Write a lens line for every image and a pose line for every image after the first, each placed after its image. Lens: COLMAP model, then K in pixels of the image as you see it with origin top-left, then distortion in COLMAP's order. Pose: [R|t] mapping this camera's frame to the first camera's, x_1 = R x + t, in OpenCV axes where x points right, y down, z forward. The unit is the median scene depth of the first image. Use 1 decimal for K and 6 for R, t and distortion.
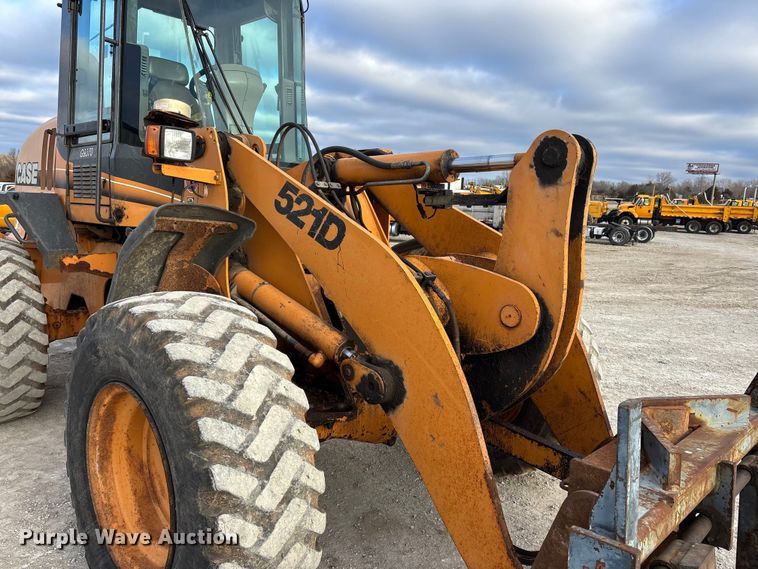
lens RADIAL K [[594.4, 0, 376.2], [0, 594.4, 275.1], [0, 0, 1]] dist [0.008285, 0.003722]
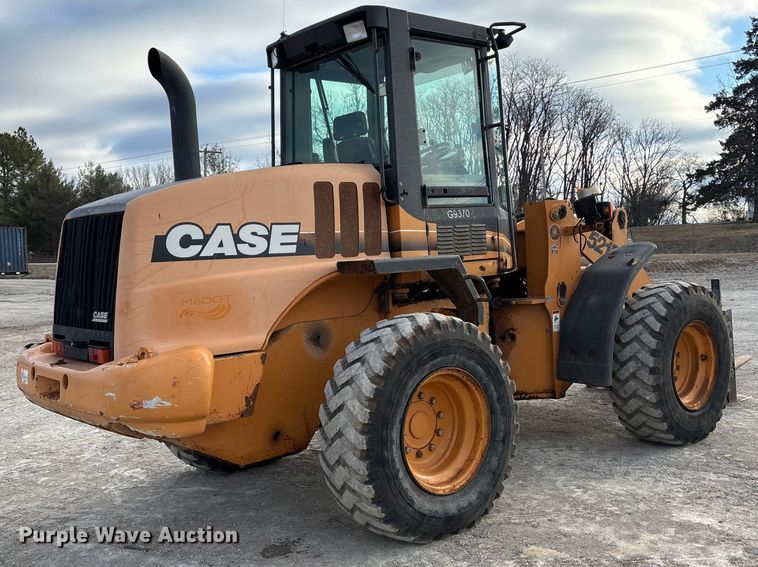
lens RADIAL K [[755.5, 0, 379.8], [0, 755.5, 294.2], [0, 0, 1]] dist [0.101445, -0.015360]
pose [[0.087232, -0.111497, 0.989929, -2.459481], [0.173792, 0.980181, 0.095085, -0.287906], [-0.980911, 0.163747, 0.104880, 1.352314]]
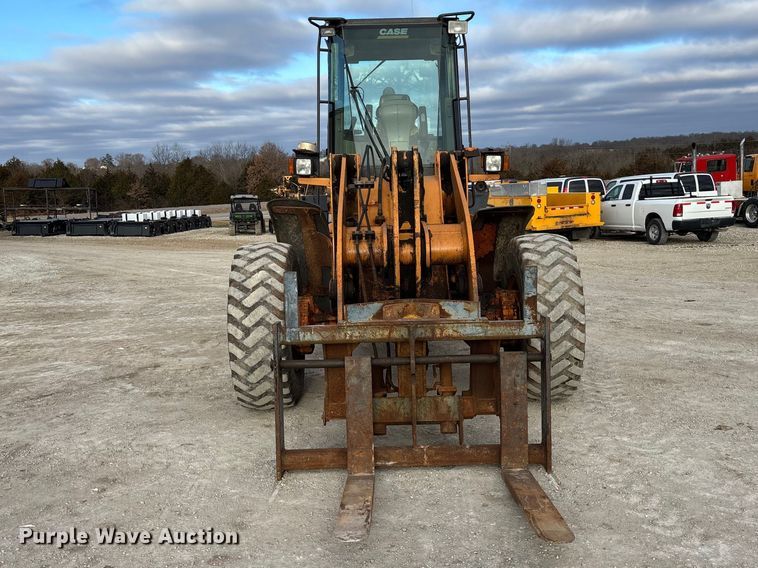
lens RADIAL K [[774.8, 0, 363.9], [0, 774.8, 286.9], [0, 0, 1]] dist [0.013039, 0.003790]
pose [[0.706737, 0.024517, -0.707051, 1.424567], [-0.022320, 0.999675, 0.012354, 0.112087], [0.707124, 0.007050, 0.707054, -0.531894]]
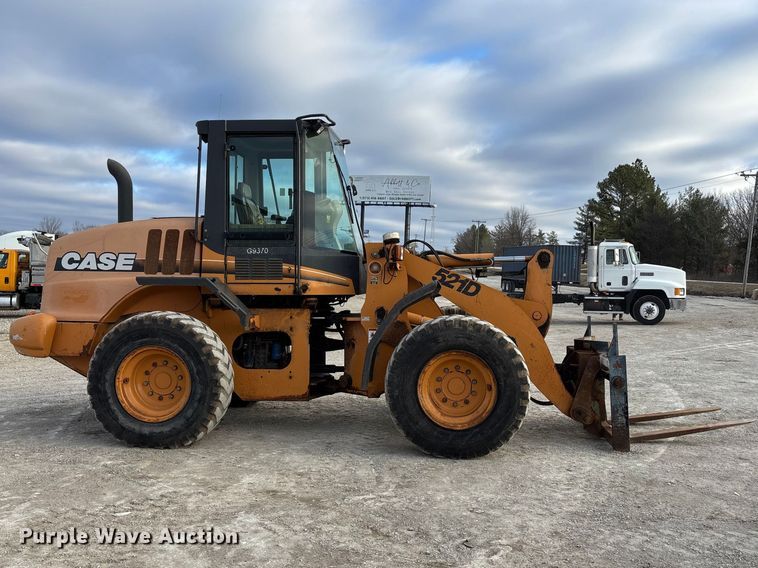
lens RADIAL K [[715.8, 0, 423.1], [0, 715.8, 283.8], [0, 0, 1]] dist [0.021148, 0.008717]
pose [[0.746221, -0.046082, 0.664101, -1.868196], [0.103687, 0.993472, -0.047572, 0.021157], [-0.657573, 0.104358, 0.746128, -0.900357]]
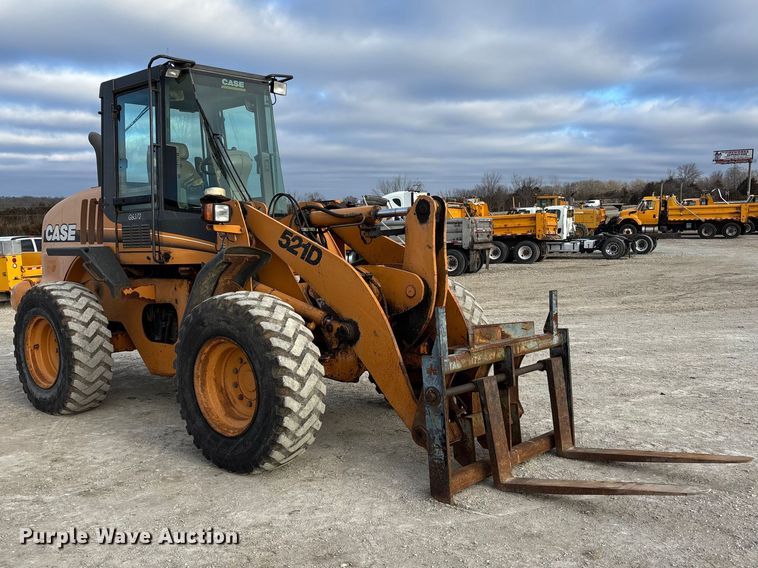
lens RADIAL K [[774.8, 0, 363.9], [0, 774.8, 286.9], [0, 0, 1]] dist [0.013039, 0.003790]
pose [[0.996193, -0.075984, 0.042723, -0.027807], [0.077815, 0.996042, -0.042948, 0.119904], [-0.039290, 0.046109, 0.998163, -1.205449]]
